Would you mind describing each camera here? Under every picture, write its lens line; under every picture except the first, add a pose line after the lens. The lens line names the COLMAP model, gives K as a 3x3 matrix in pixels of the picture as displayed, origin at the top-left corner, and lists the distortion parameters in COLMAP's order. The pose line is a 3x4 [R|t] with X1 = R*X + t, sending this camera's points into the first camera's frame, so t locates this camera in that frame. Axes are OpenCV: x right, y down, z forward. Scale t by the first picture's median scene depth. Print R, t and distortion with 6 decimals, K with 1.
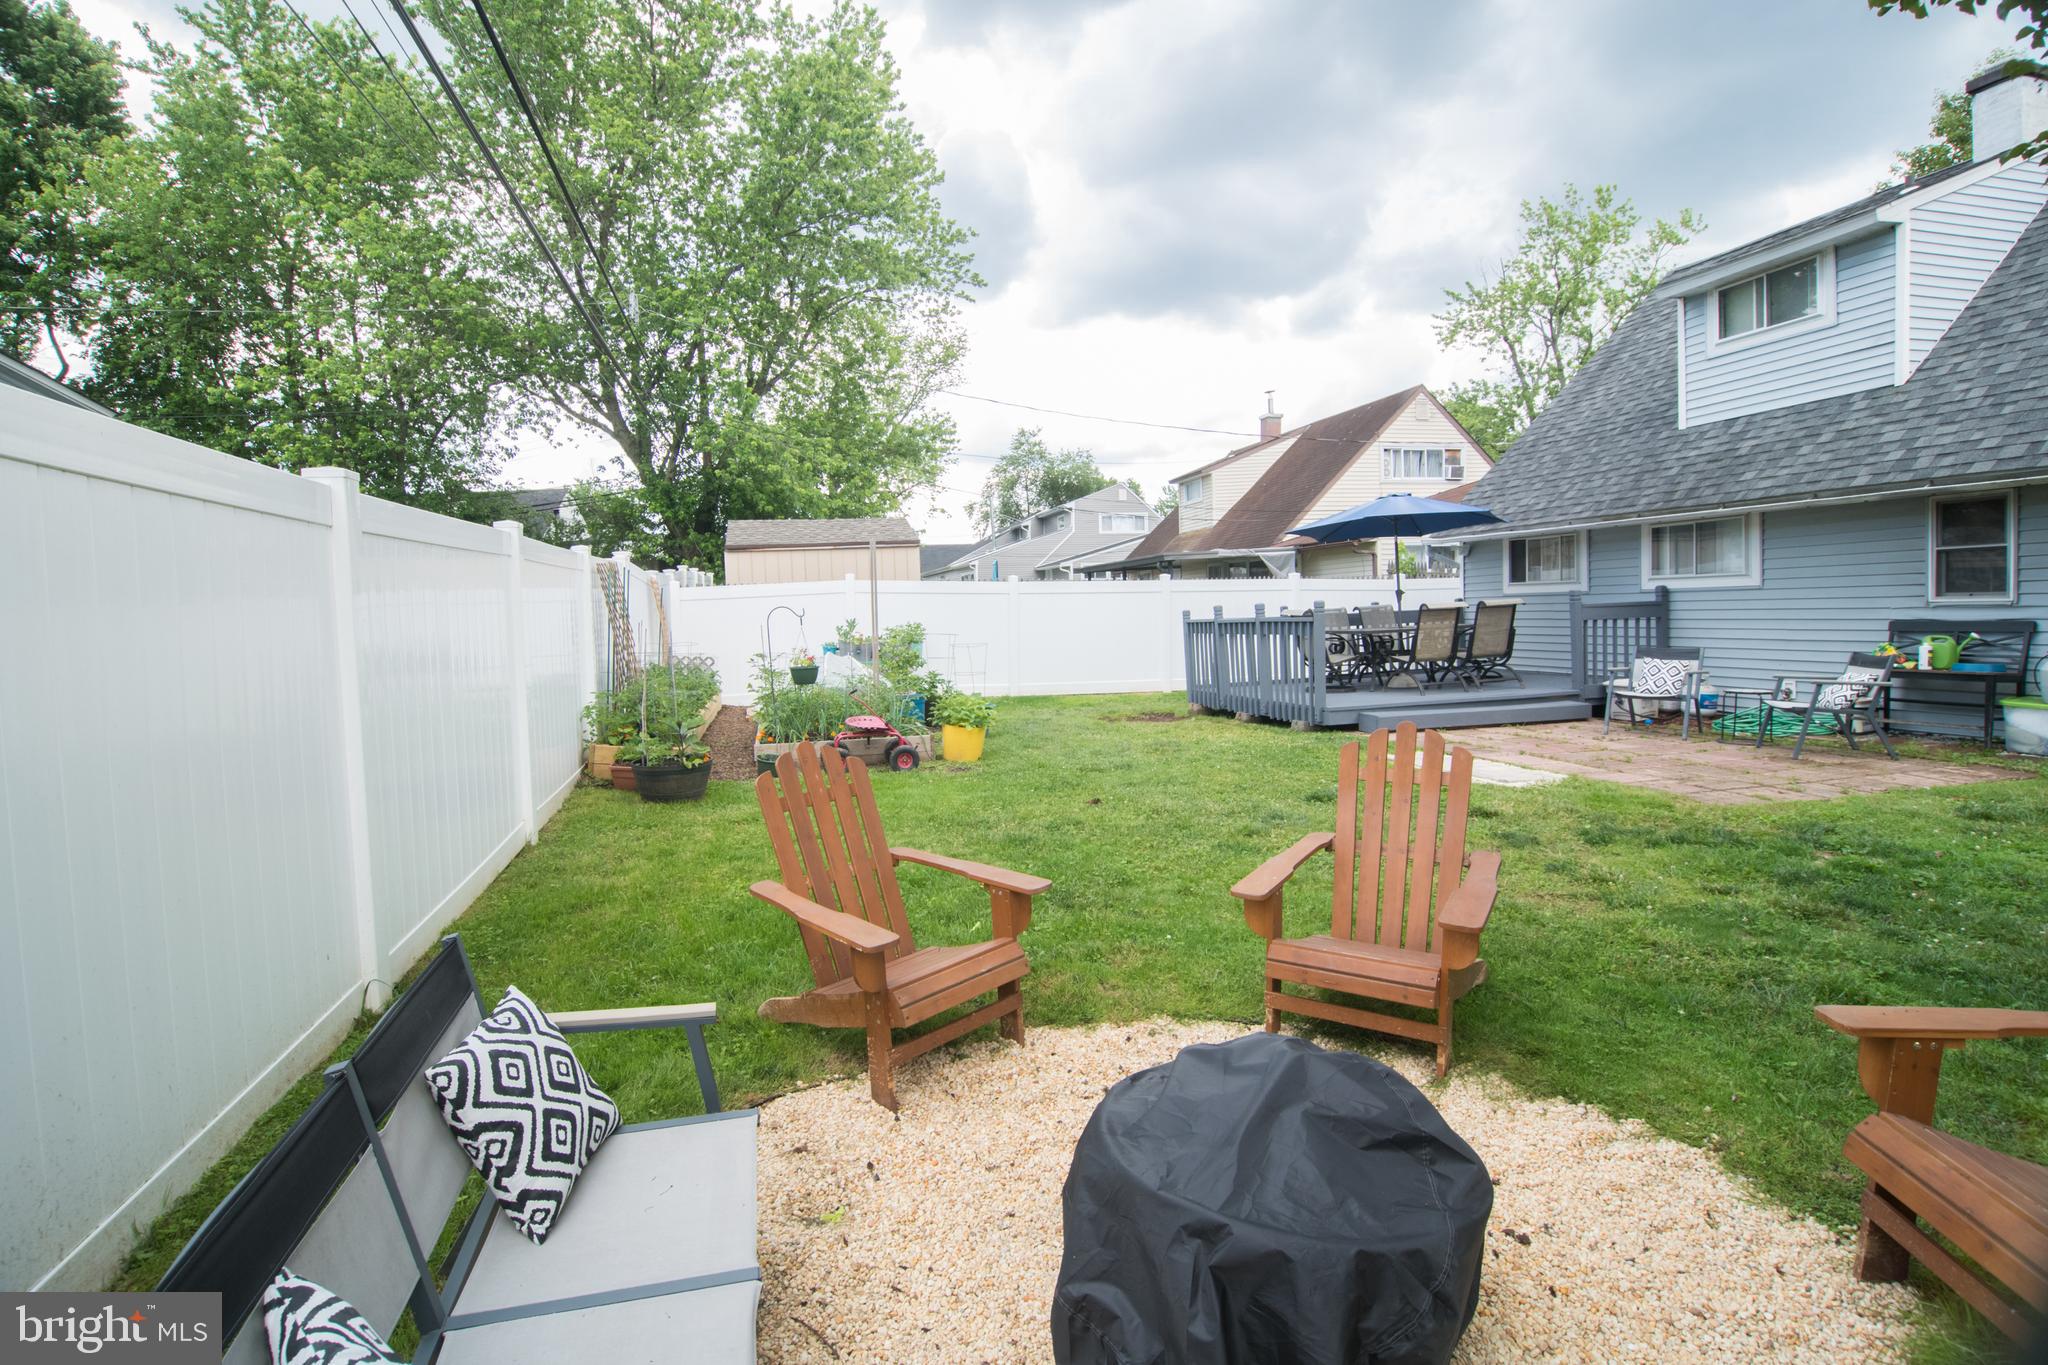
lens RADIAL K [[959.3, 0, 1016.4], [0, 959.3, 668.8], [0, 0, 1]] dist [-0.011967, -0.002579]
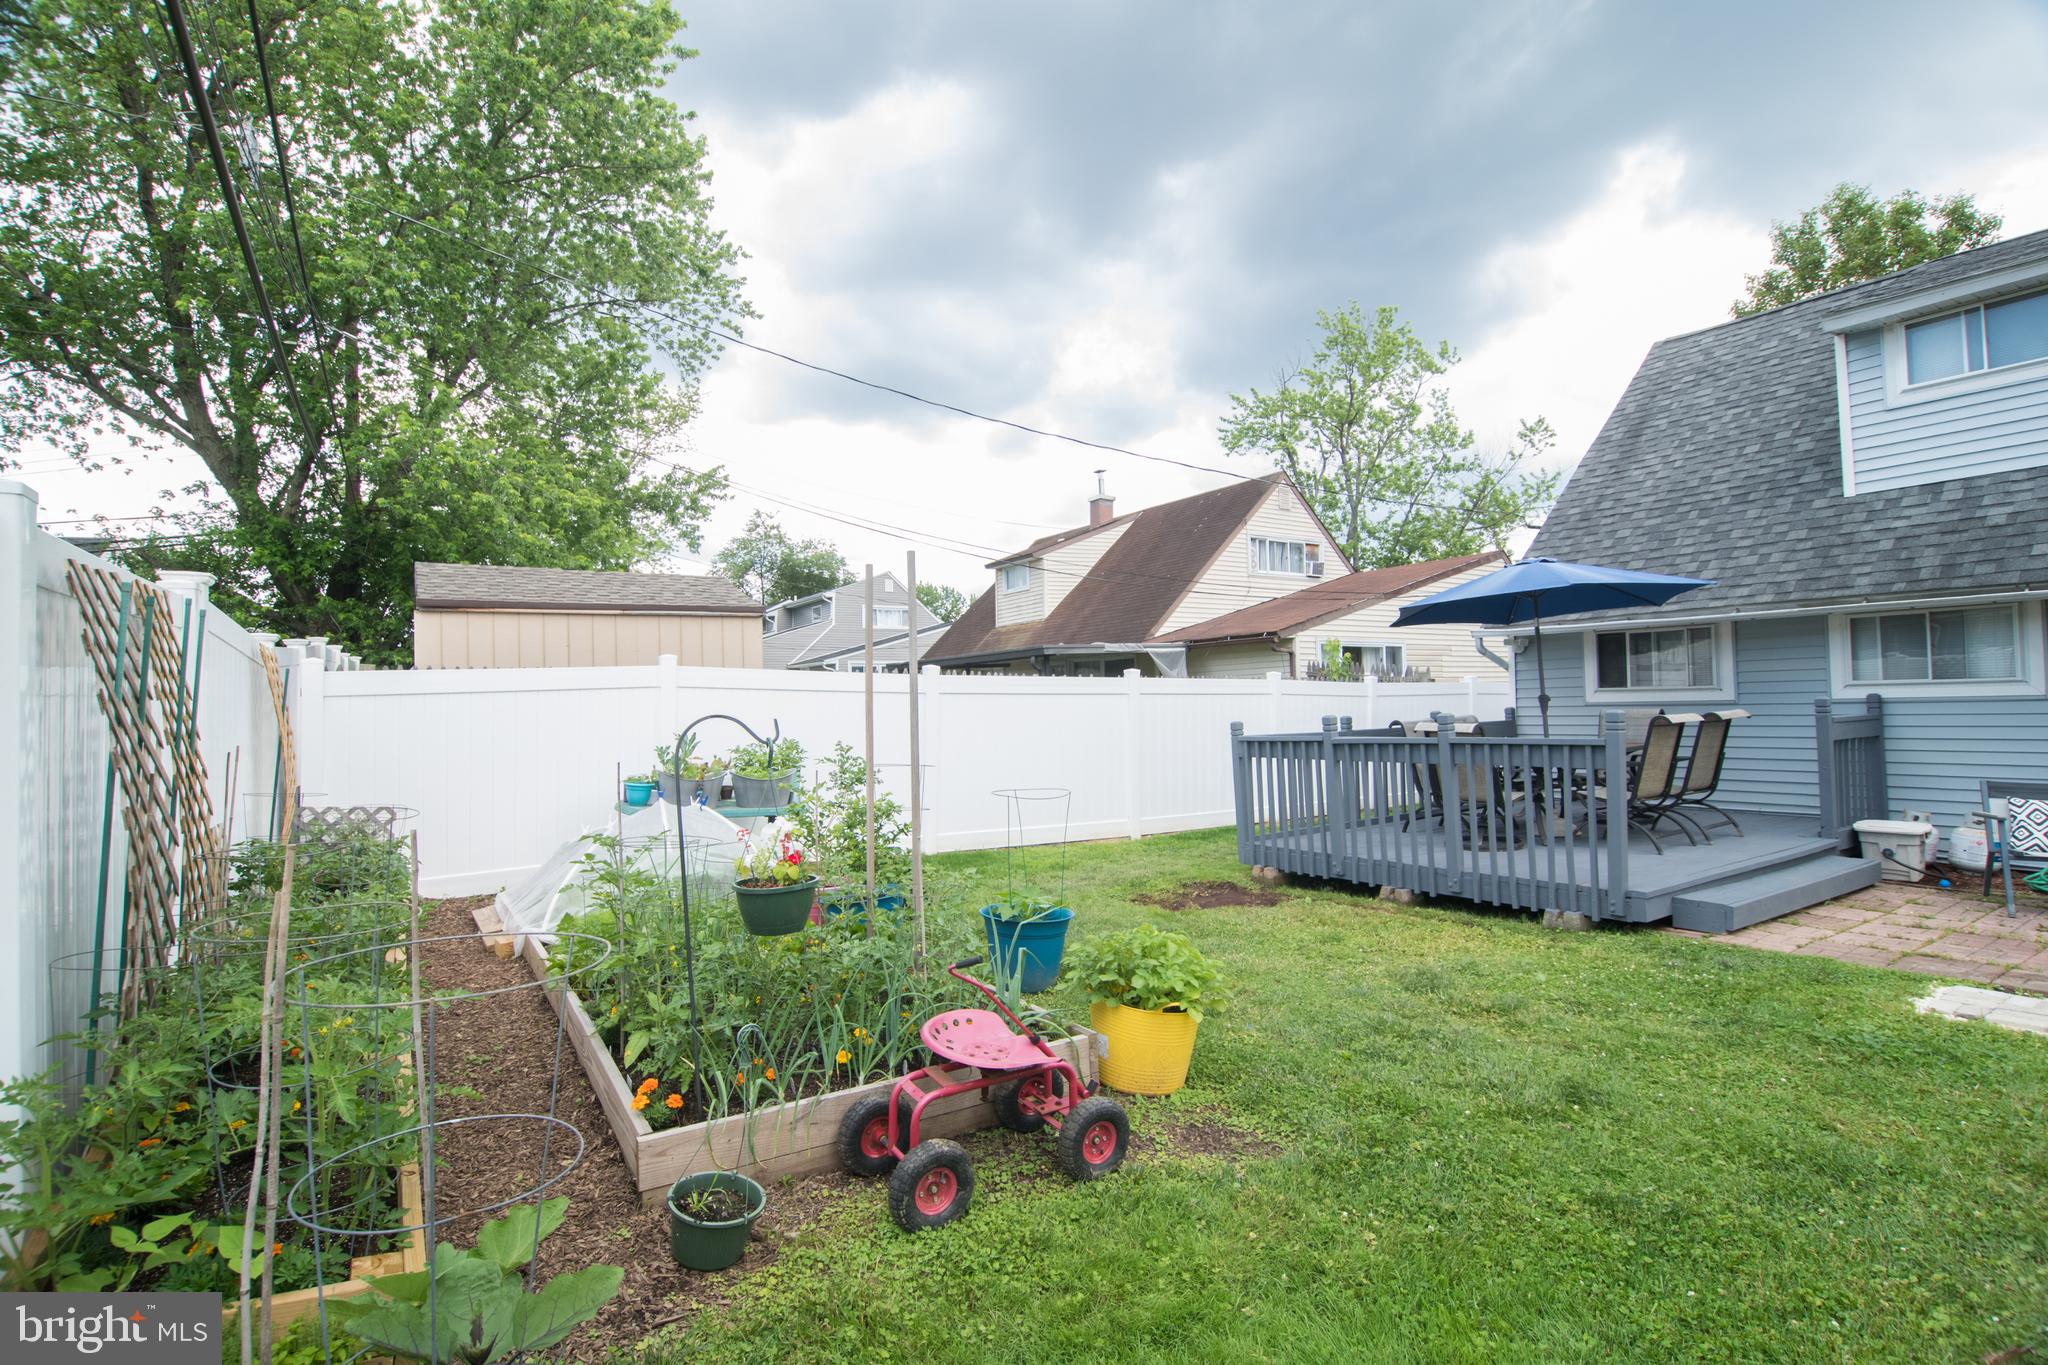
lens RADIAL K [[959.3, 0, 1031.1], [0, 959.3, 690.1], [0, 0, 1]] dist [-0.011967, -0.002579]
pose [[0.945736, 0.016464, 0.324518, -0.081379], [0.011640, 0.996358, -0.084473, -0.013846], [-0.324727, 0.083667, 0.942100, 0.205616]]
